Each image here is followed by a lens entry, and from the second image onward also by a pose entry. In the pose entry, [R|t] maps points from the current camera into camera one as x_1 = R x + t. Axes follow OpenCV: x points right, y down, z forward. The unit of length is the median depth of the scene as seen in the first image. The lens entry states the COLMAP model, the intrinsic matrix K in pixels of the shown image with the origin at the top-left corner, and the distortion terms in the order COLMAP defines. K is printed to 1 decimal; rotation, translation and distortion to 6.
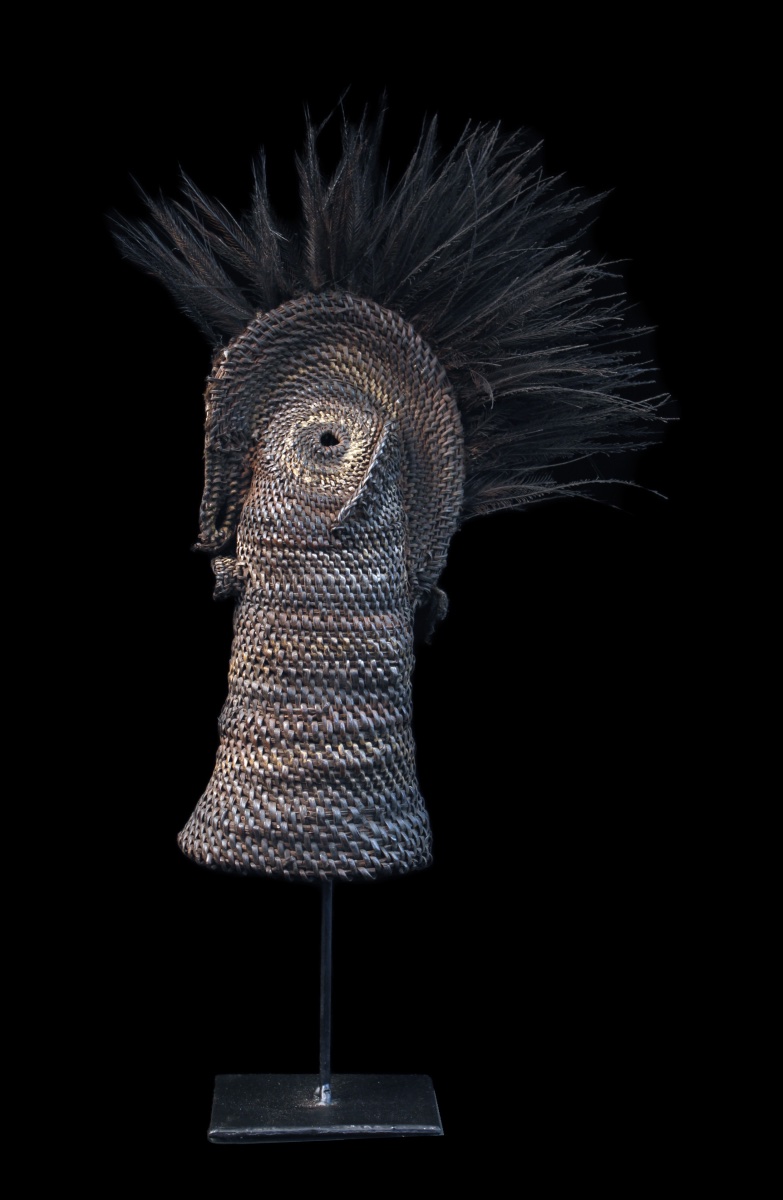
lens RADIAL K [[3084.3, 0, 391.5], [0, 3084.3, 600.0], [0, 0, 1]] dist [-0.020425, 0.239912]
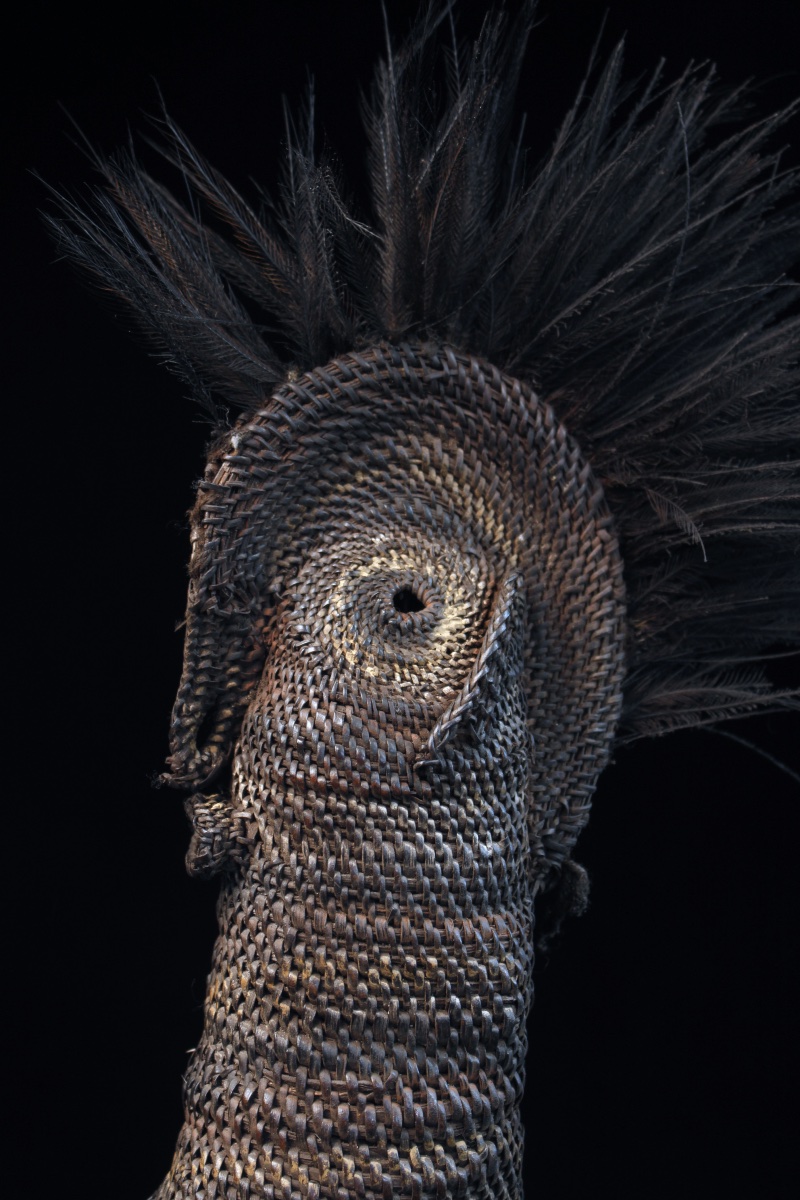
lens RADIAL K [[2557.6, 0, 400.0], [0, 2557.6, 600.0], [0, 0, 1]] dist [-0.048099, 0.686657]
pose [[0.992291, 0.039812, 0.117357, -0.076944], [-0.037005, 0.998977, -0.026008, -0.039916], [-0.118273, 0.021464, 0.992749, 0.533697]]
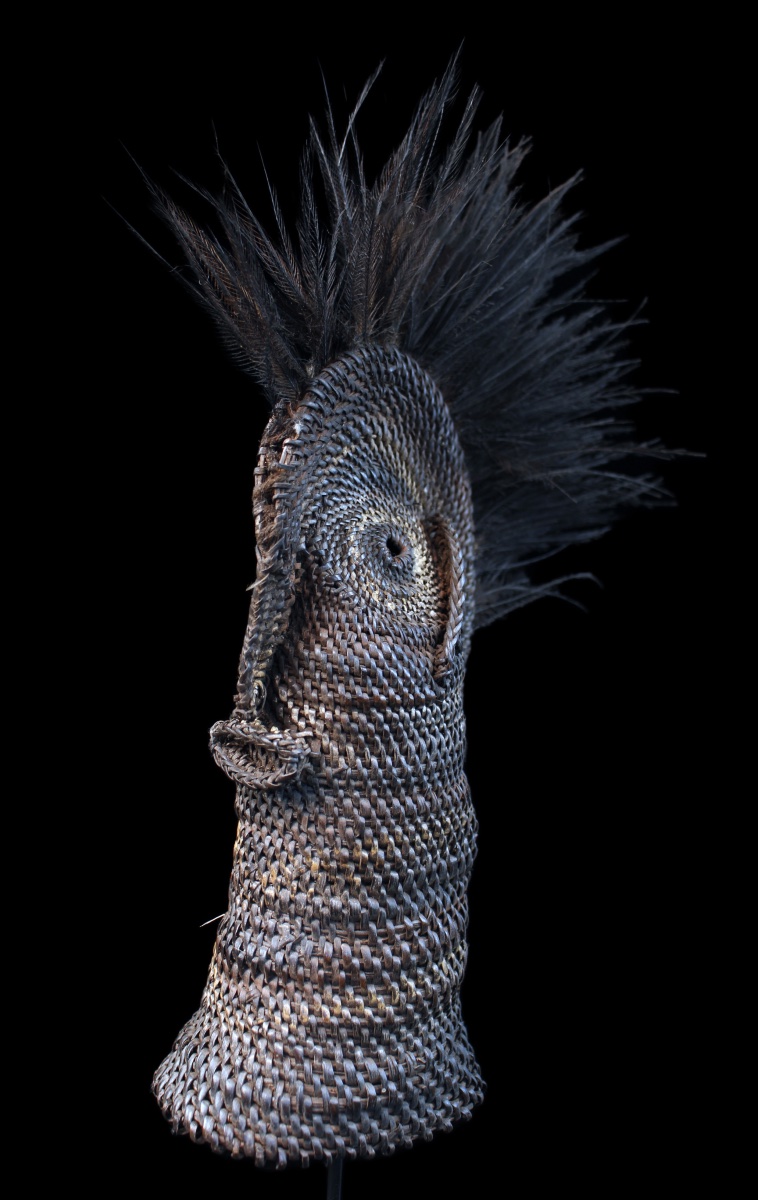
lens RADIAL K [[1537.4, 0, 427.0], [0, 1537.4, 601.0], [0, 0, 1]] dist [-0.113860, 0.060189]
pose [[0.689132, -0.076799, 0.720555, -0.275473], [0.038255, 0.996837, 0.069659, -0.064327], [-0.723626, -0.020440, 0.689890, 0.746241]]
